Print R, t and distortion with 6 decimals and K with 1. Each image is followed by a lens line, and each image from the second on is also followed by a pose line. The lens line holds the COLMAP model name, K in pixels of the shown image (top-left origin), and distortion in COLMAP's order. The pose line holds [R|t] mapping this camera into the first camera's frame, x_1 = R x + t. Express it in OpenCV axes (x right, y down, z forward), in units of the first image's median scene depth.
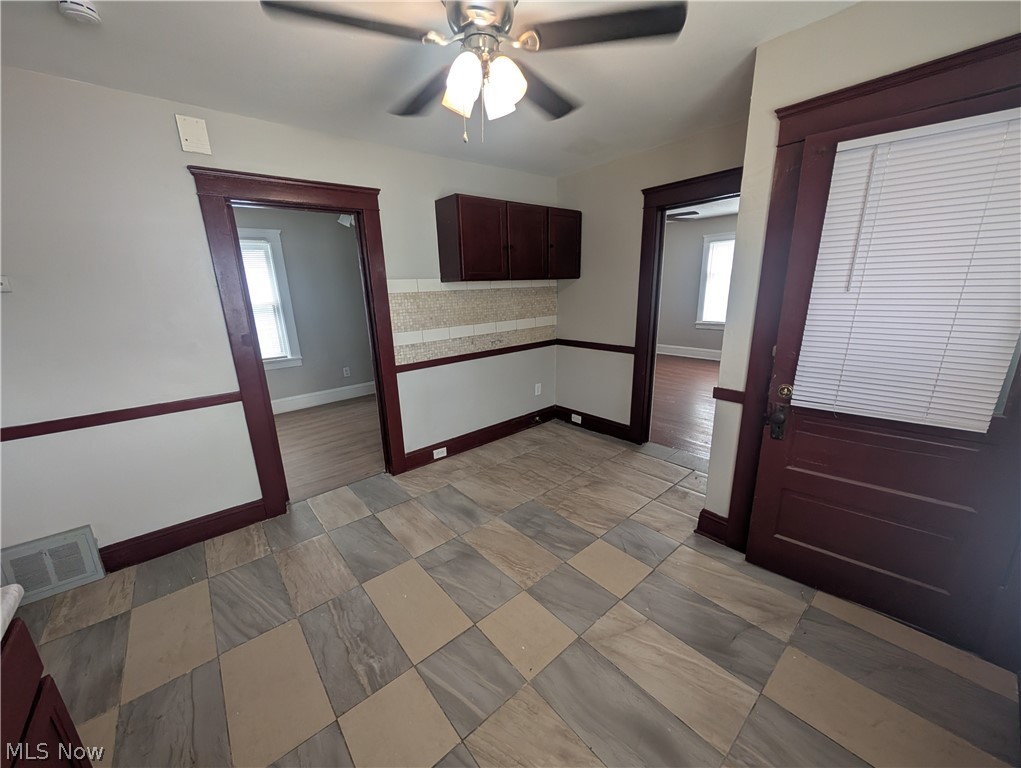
lens RADIAL K [[387.7, 0, 513.0], [0, 387.7, 387.2], [0, 0, 1]] dist [0.000745, 0.000138]
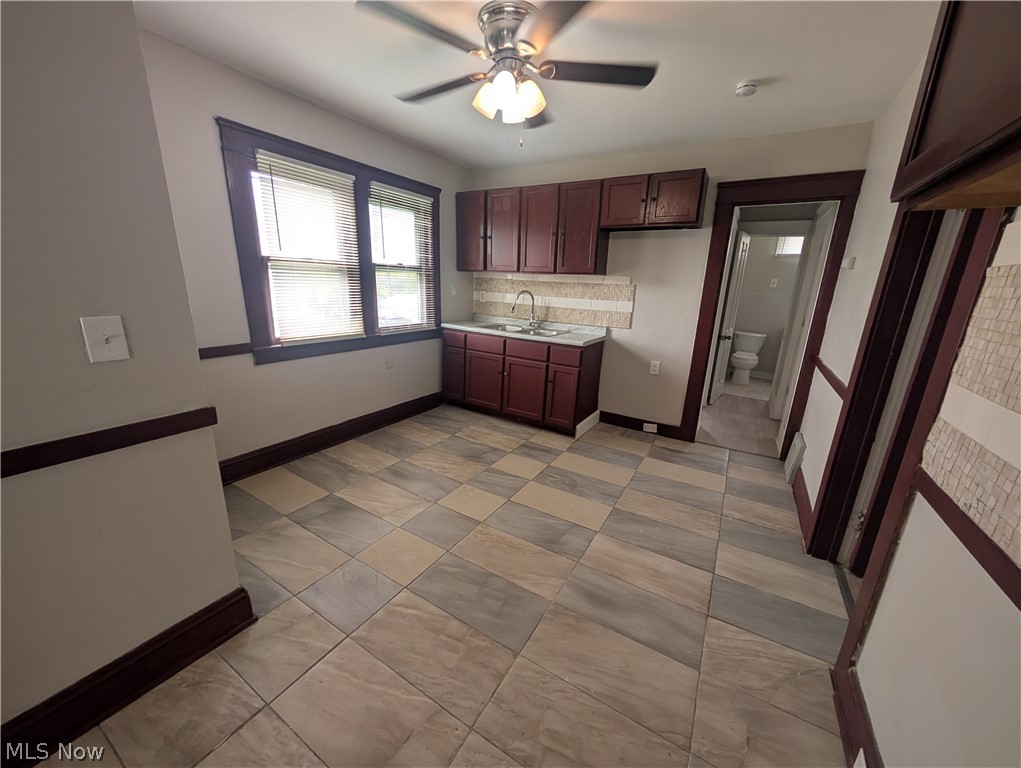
lens RADIAL K [[387.7, 0, 513.0], [0, 387.7, 387.2], [0, 0, 1]] dist [0.000745, 0.000138]
pose [[-0.946419, 0.080479, -0.312753, 0.238247], [-0.092050, 0.861049, 0.500122, -0.367095], [0.309545, 0.502113, -0.807505, 1.548756]]
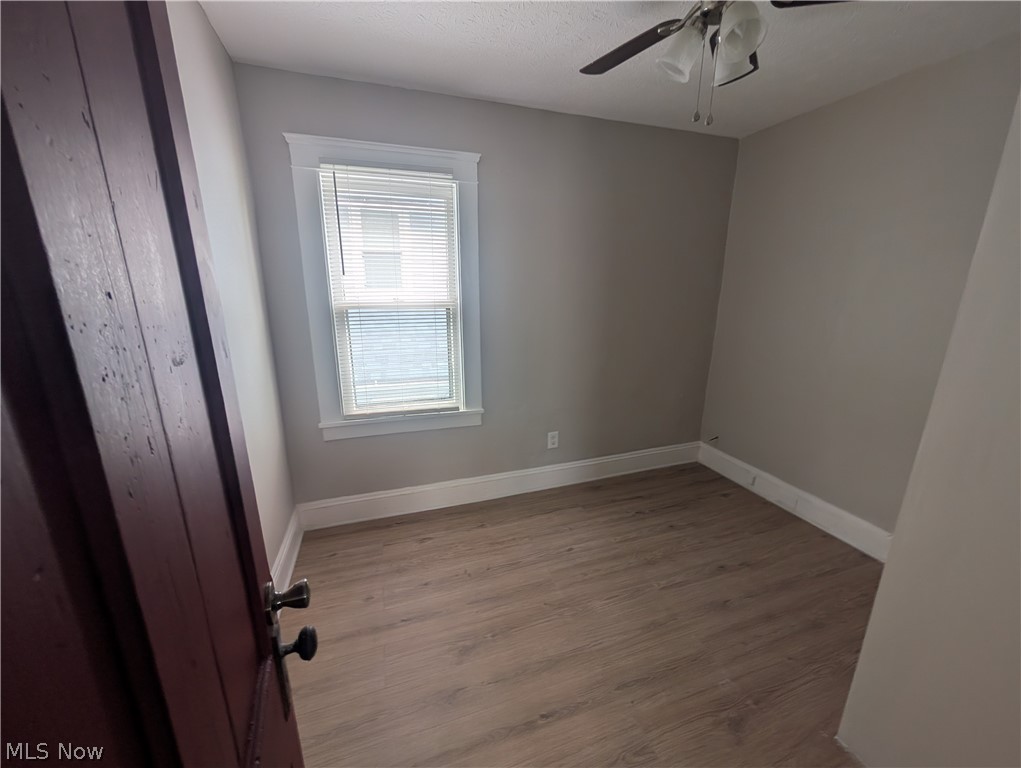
lens RADIAL K [[387.7, 0, 513.0], [0, 387.7, 387.2], [0, 0, 1]] dist [0.000745, 0.000138]
pose [[0.928301, 0.121528, -0.351409, -0.731147], [-0.124695, 0.992101, 0.013699, -0.267330], [0.350298, 0.031102, 0.936122, 1.172665]]
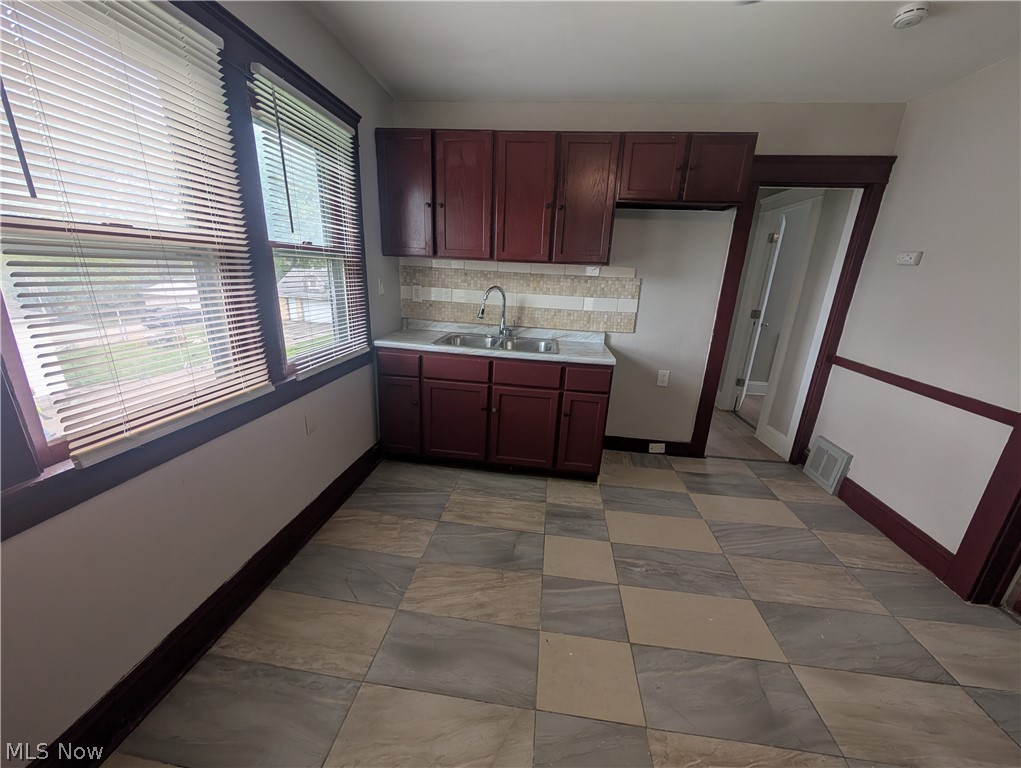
lens RADIAL K [[387.7, 0, 513.0], [0, 387.7, 387.2], [0, 0, 1]] dist [0.000745, 0.000138]
pose [[-0.726907, 0.198826, -0.657324, 0.439646], [-0.198004, 0.855842, 0.477837, -0.197659], [0.657572, 0.477496, -0.582750, 0.842166]]
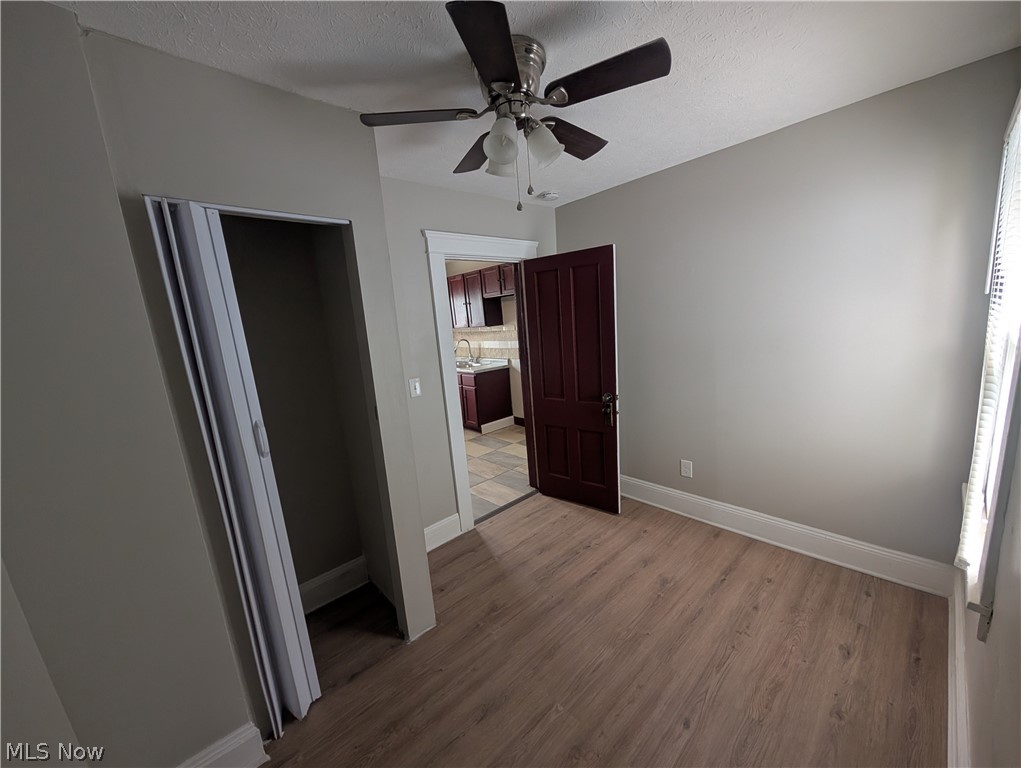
lens RADIAL K [[387.7, 0, 513.0], [0, 387.7, 387.2], [0, 0, 1]] dist [0.000745, 0.000138]
pose [[-0.993302, 0.113884, -0.019523, -0.652440], [0.094560, 0.898312, 0.429062, -0.685582], [0.066401, 0.424342, -0.903064, 2.504380]]
